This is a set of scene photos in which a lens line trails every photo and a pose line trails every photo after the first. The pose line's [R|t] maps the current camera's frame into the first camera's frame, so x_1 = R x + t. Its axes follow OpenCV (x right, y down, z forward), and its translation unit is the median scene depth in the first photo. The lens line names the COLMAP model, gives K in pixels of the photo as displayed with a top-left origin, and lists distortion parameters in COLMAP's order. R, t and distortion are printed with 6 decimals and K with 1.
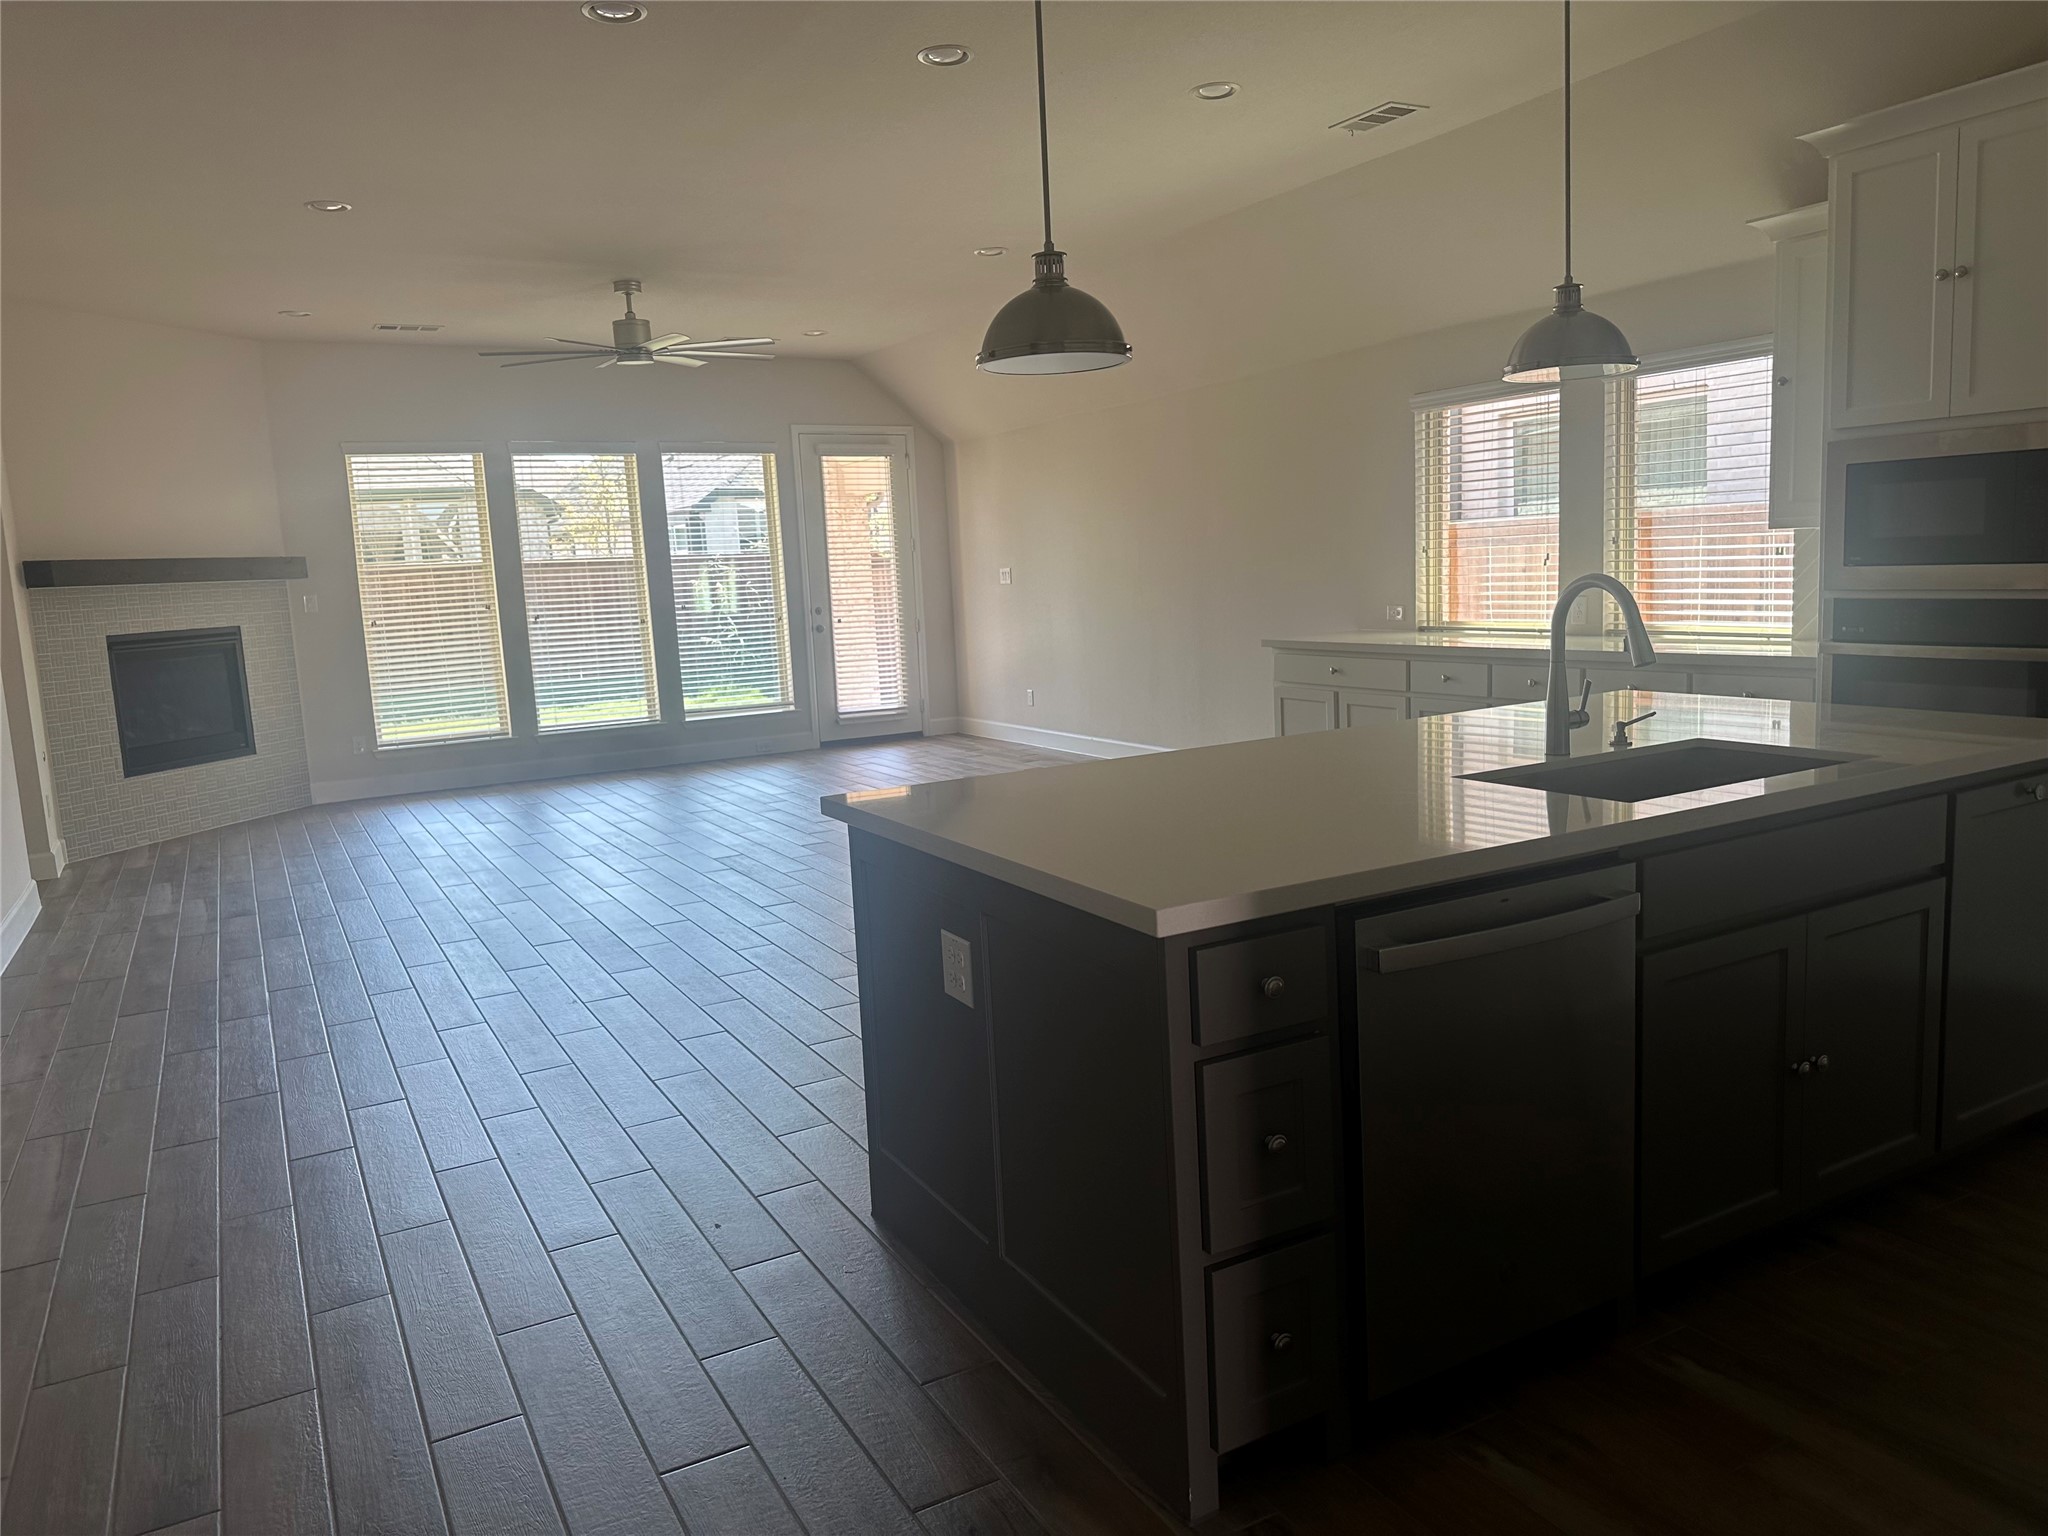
lens RADIAL K [[1443.6, 0, 1029.9], [0, 1443.6, 771.7], [0, 0, 1]] dist [0.050354, -0.040857]
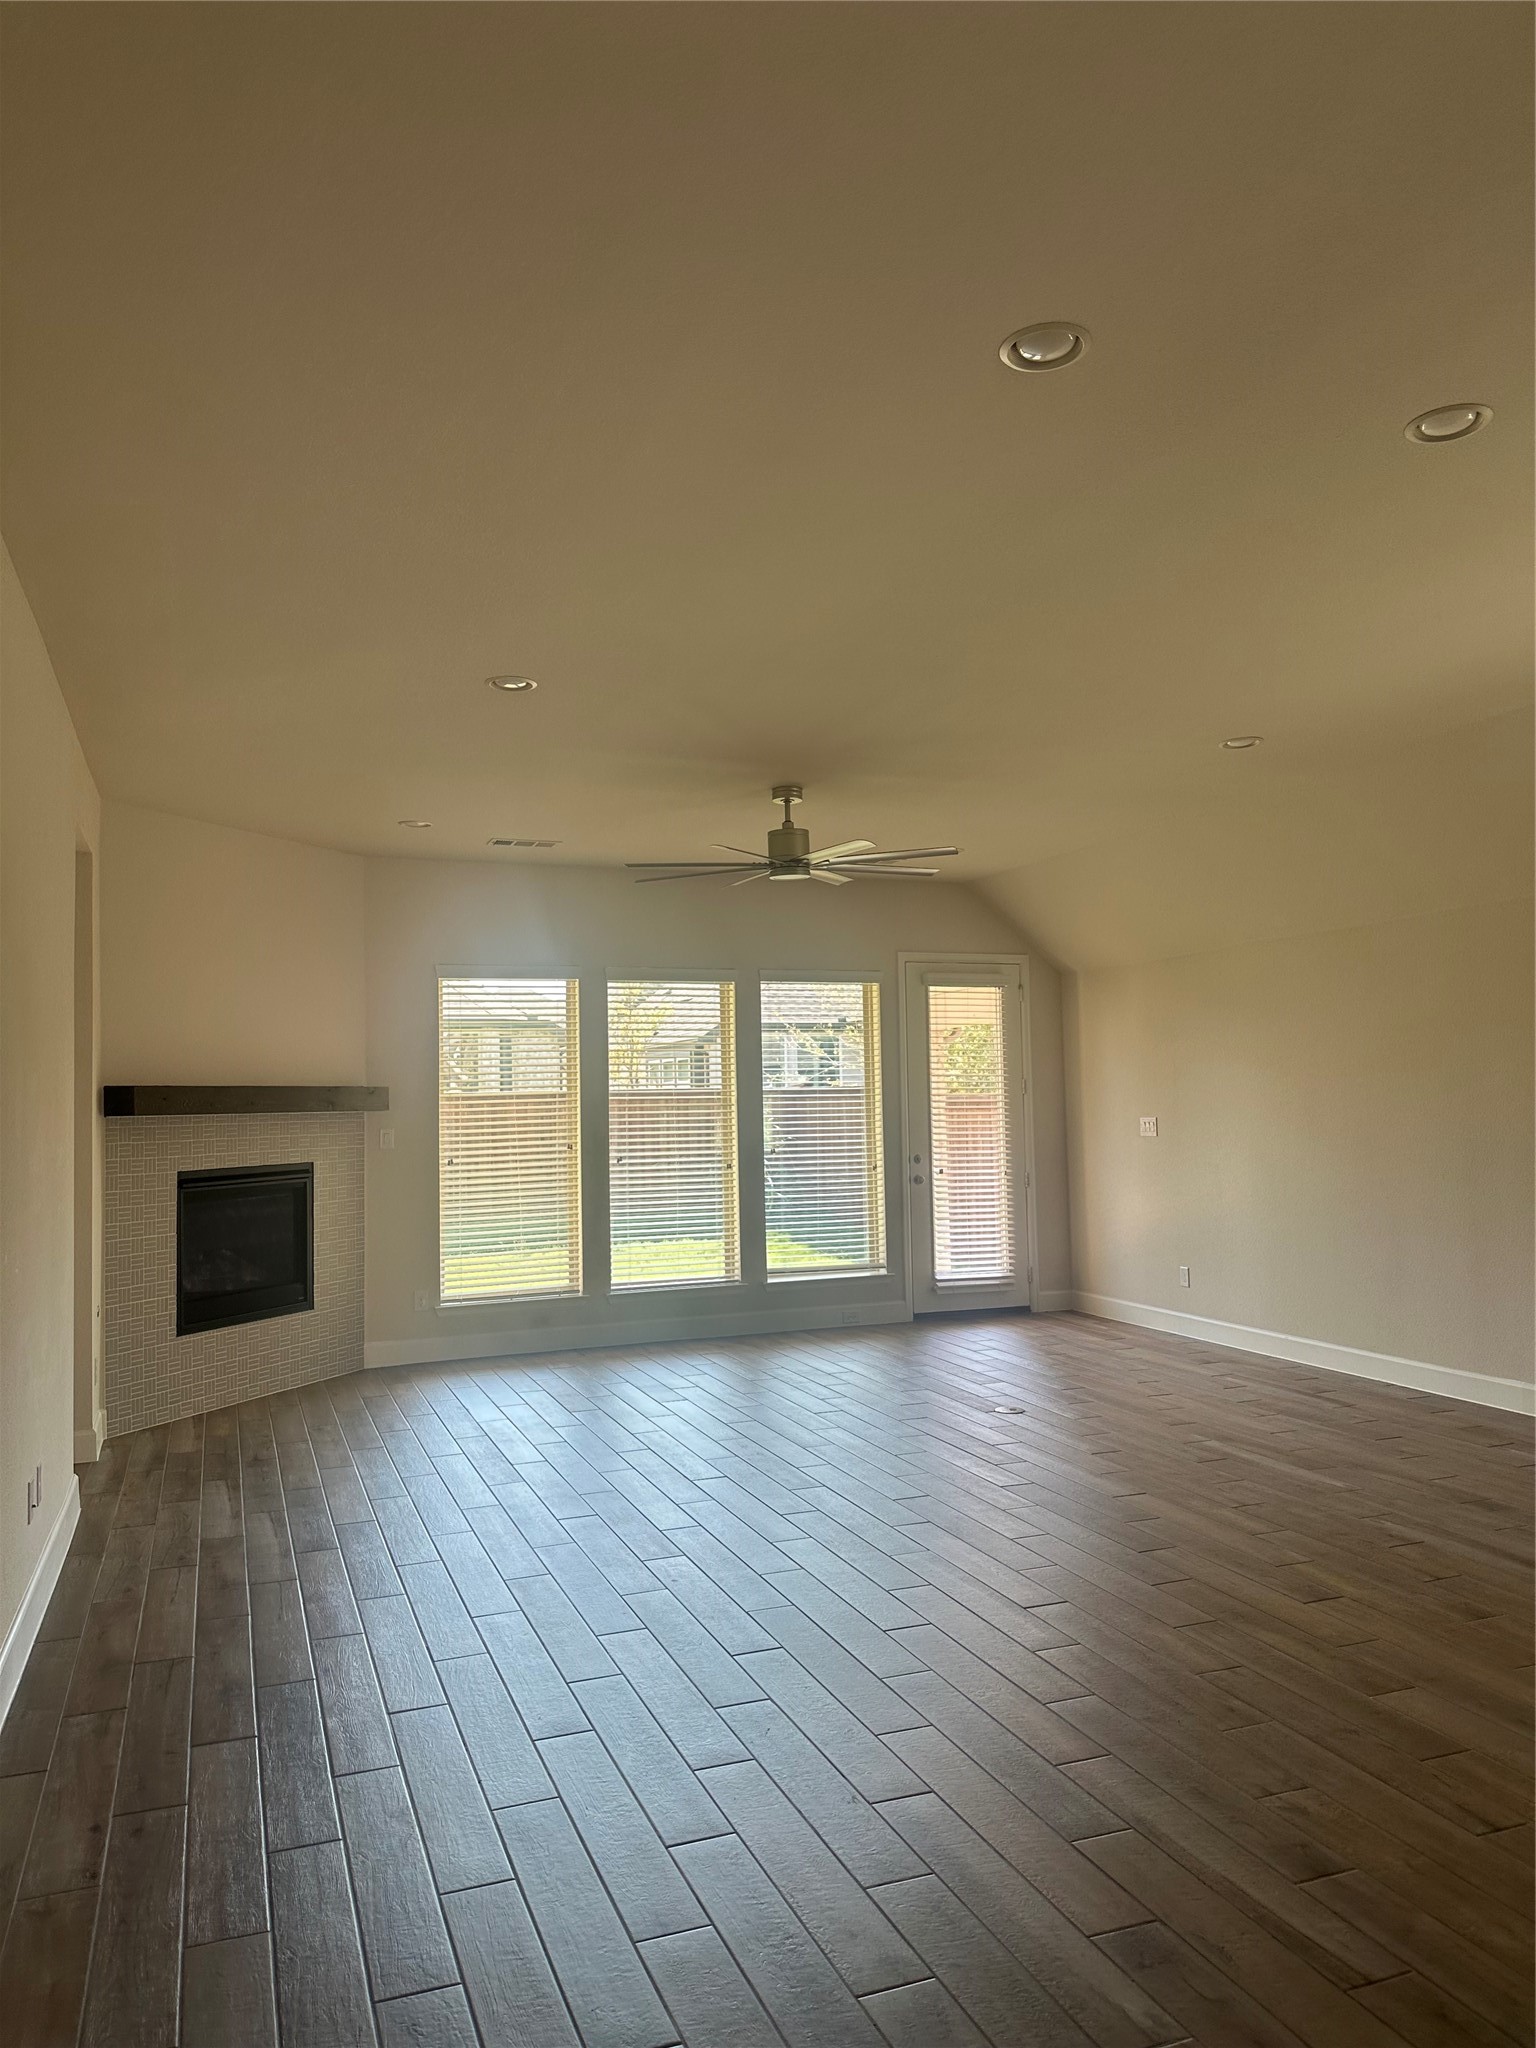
lens RADIAL K [[1443.6, 0, 766.9], [0, 1443.6, 1017.6], [0, 0, 1]] dist [0.050354, -0.040857]
pose [[0.989311, 0.019313, -0.144535, -0.131218], [-0.047374, 0.979991, -0.193321, -0.026354], [0.137910, 0.198102, 0.970431, 0.148592]]
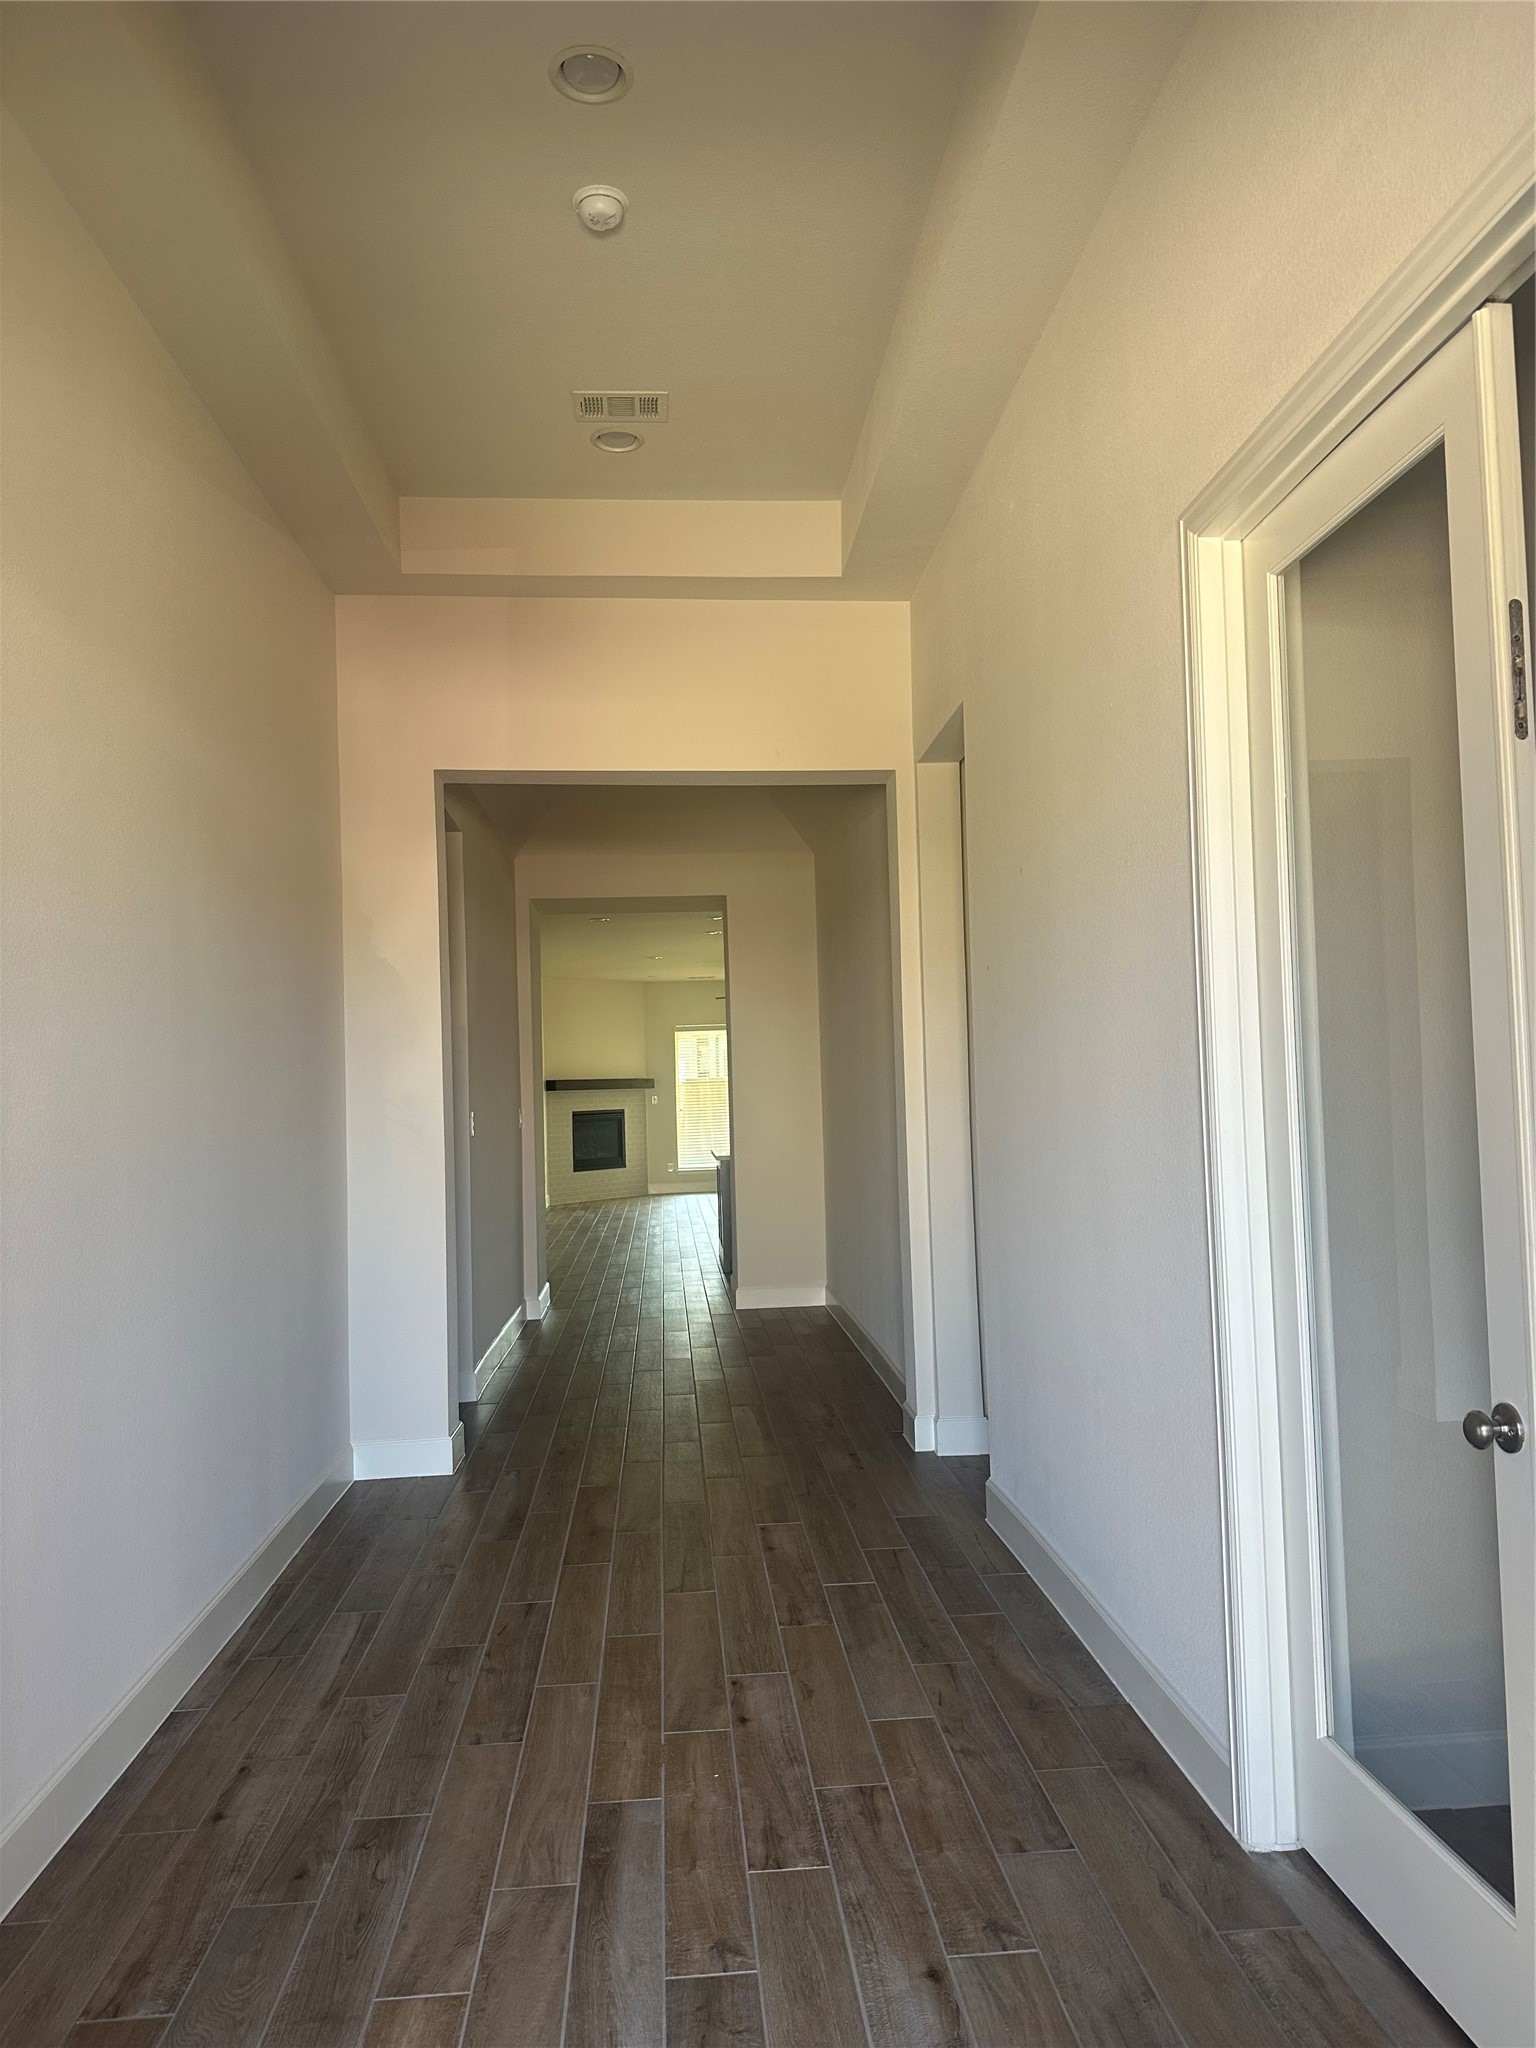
lens RADIAL K [[1443.6, 0, 770.1], [0, 1443.6, 1027.2], [0, 0, 1]] dist [0.050354, -0.040857]
pose [[0.908704, -0.004509, -0.417417, 0.540570], [-0.069727, 0.984254, -0.162426, 0.110928], [0.411576, 0.176702, 0.894081, -0.836821]]
